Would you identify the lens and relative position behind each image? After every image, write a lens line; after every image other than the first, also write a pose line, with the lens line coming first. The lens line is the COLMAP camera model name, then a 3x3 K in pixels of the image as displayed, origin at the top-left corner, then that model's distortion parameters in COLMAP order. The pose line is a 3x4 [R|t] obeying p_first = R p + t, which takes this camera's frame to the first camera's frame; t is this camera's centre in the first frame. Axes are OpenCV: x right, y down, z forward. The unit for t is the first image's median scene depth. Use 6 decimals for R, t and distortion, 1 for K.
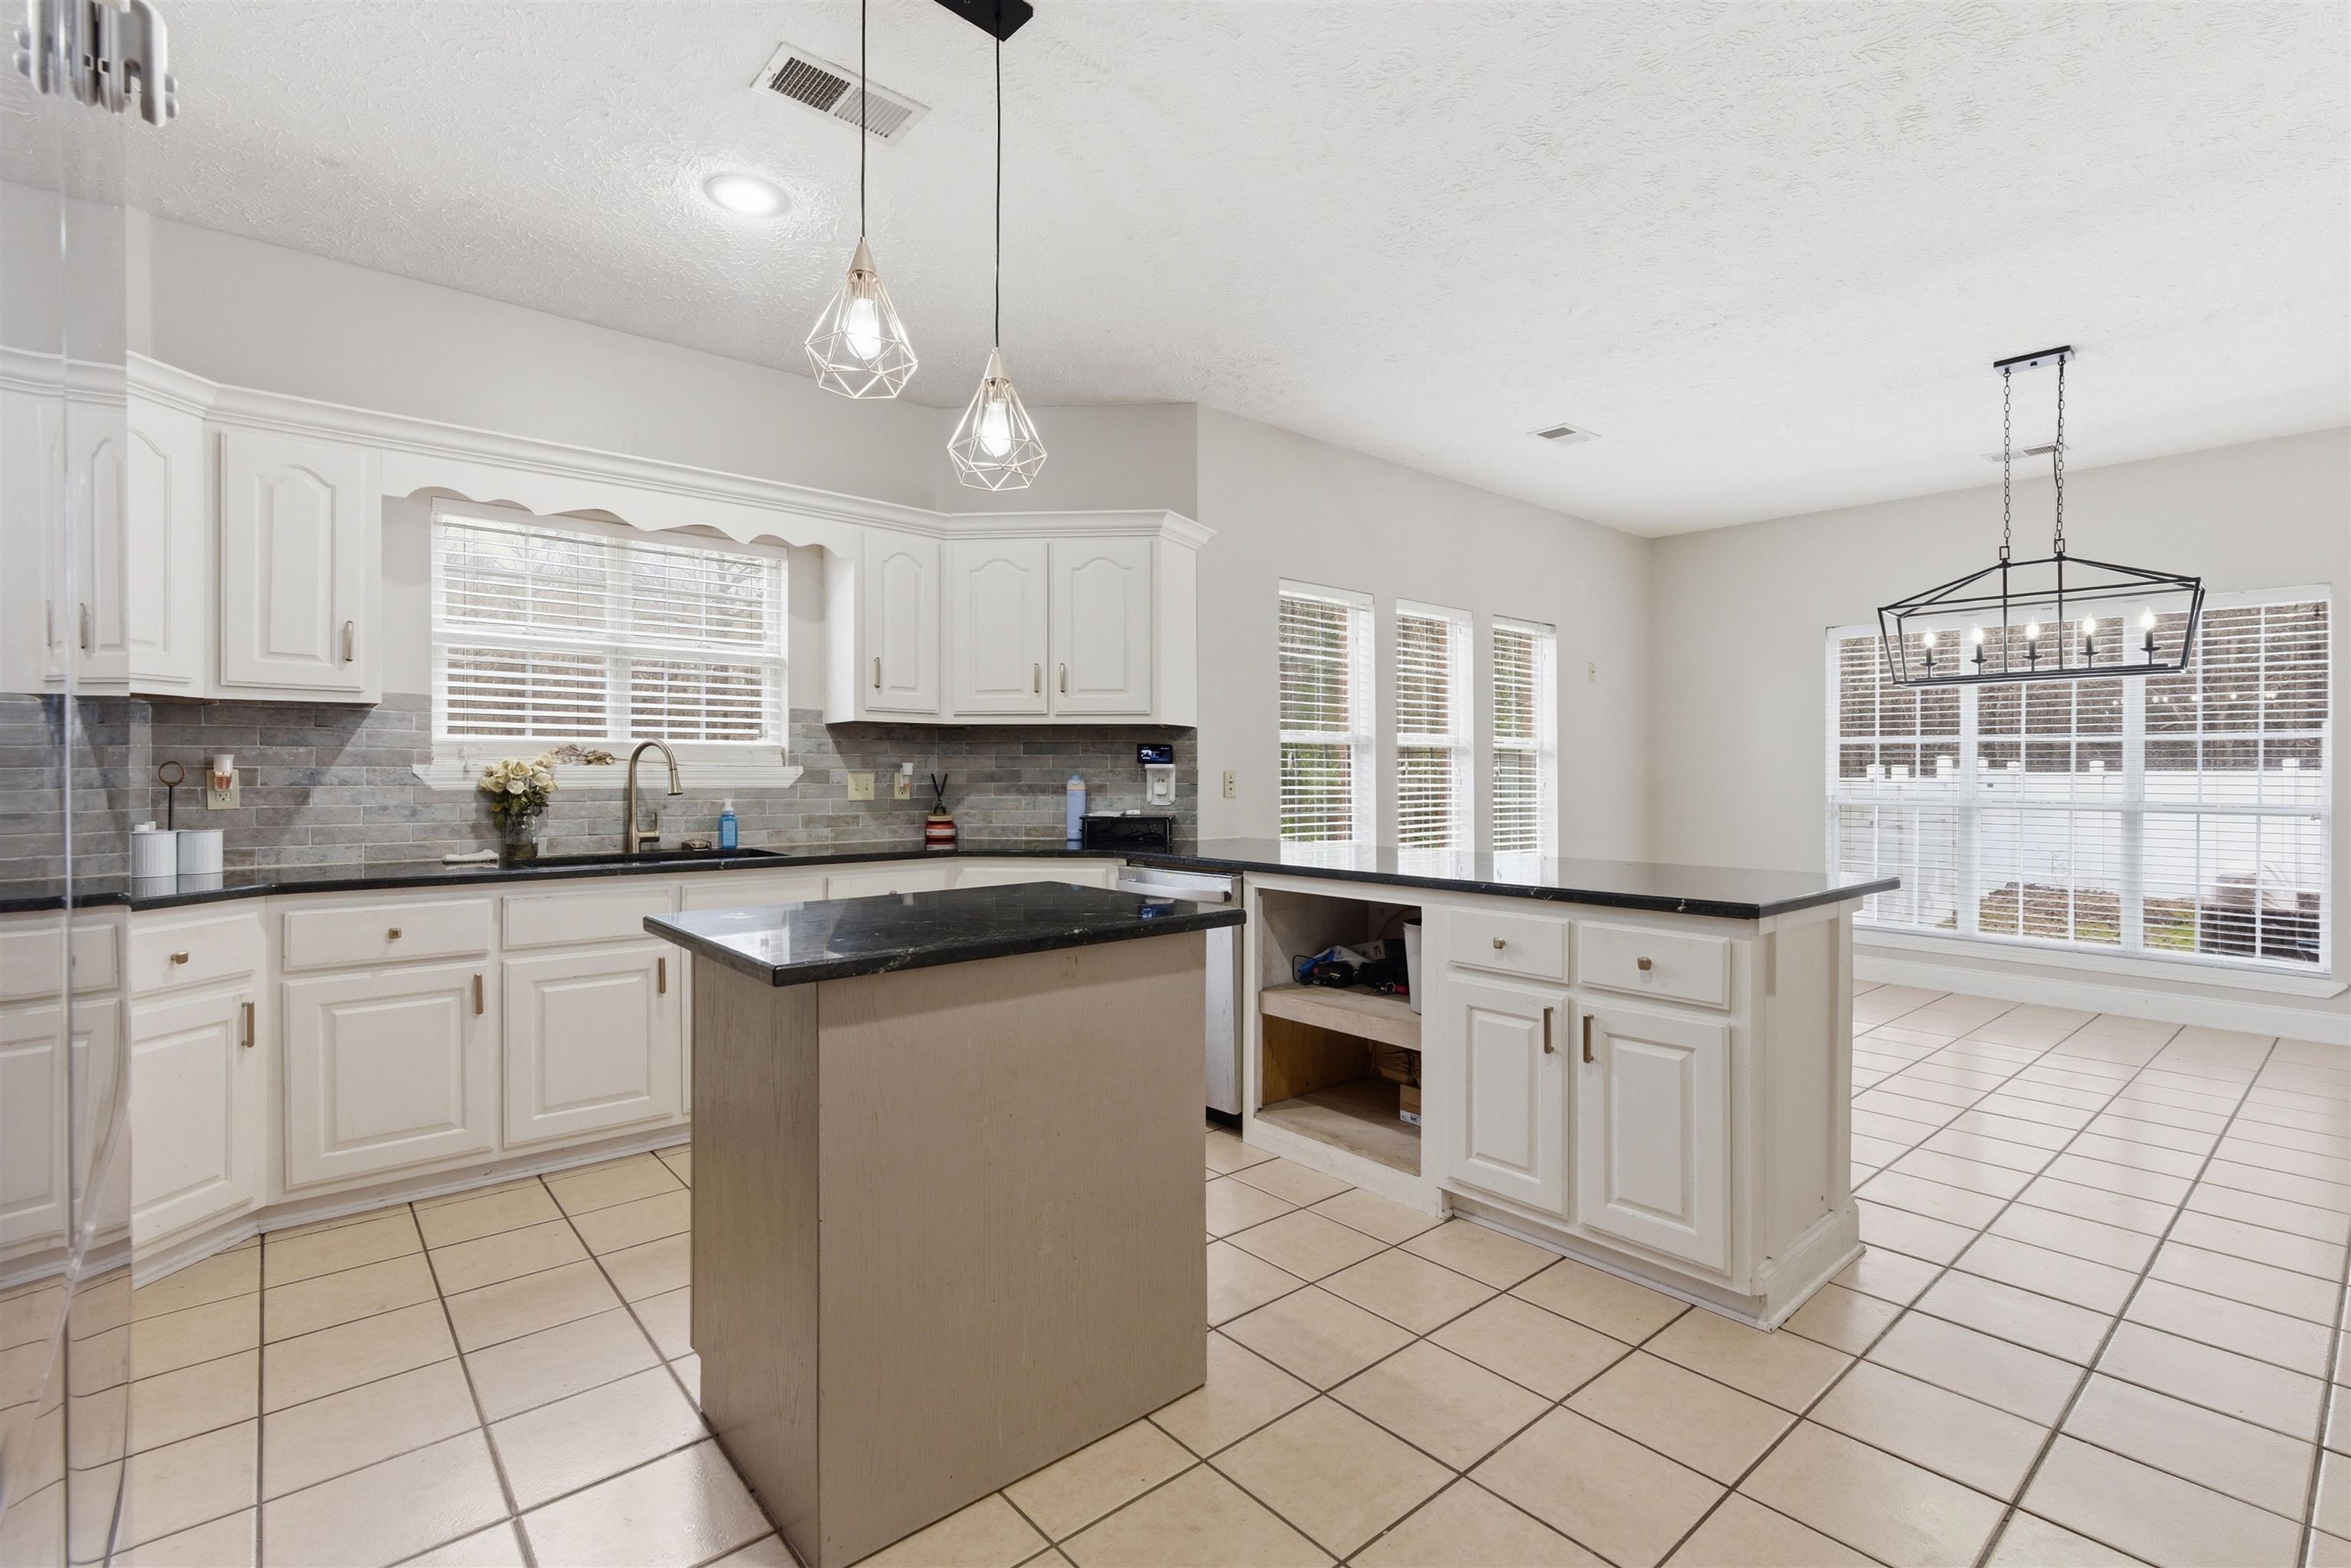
lens RADIAL K [[1073.8, 0, 1166.1], [0, 1073.8, 767.6], [0, 0, 1]] dist [-0.001032, 0.001755]
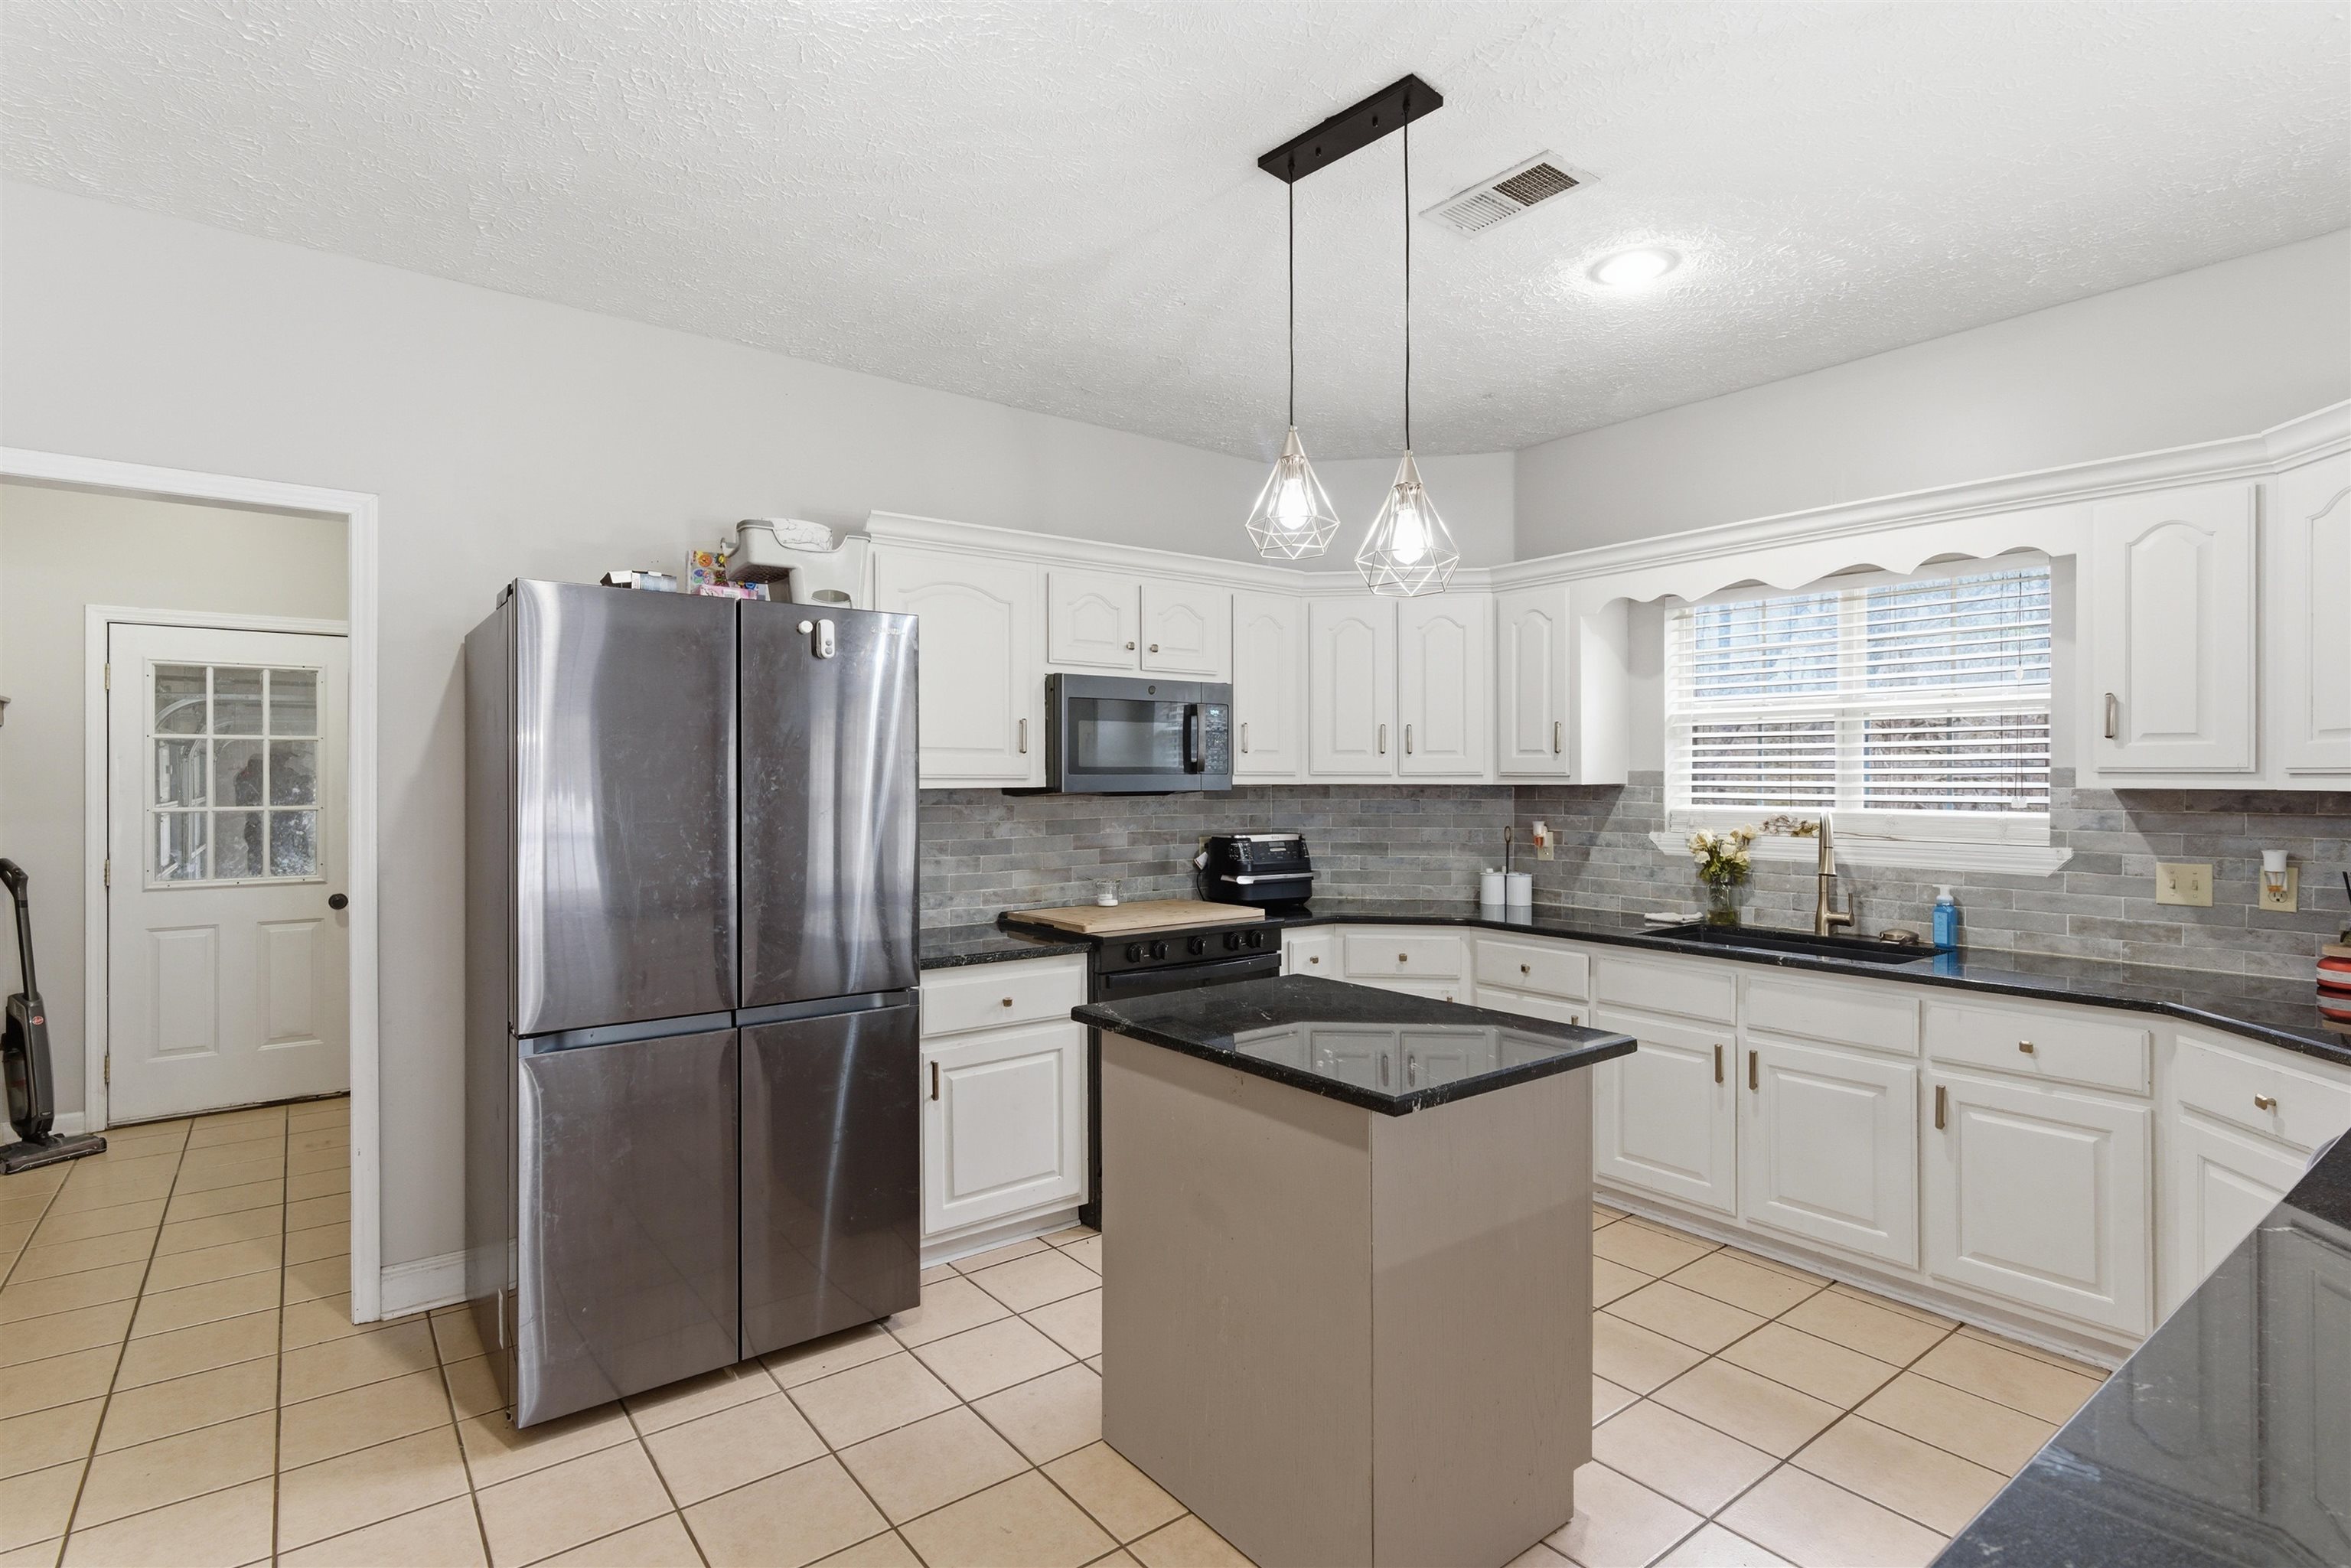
lens RADIAL K [[1134.4, 0, 1173.3], [0, 1134.4, 771.2], [0, 0, 1]] dist [0.005500, -0.001451]
pose [[-0.046244, -0.006170, -0.998911, 0.459455], [0.007444, 0.999951, -0.006521, -0.053409], [0.998902, -0.007737, -0.046196, 0.447242]]
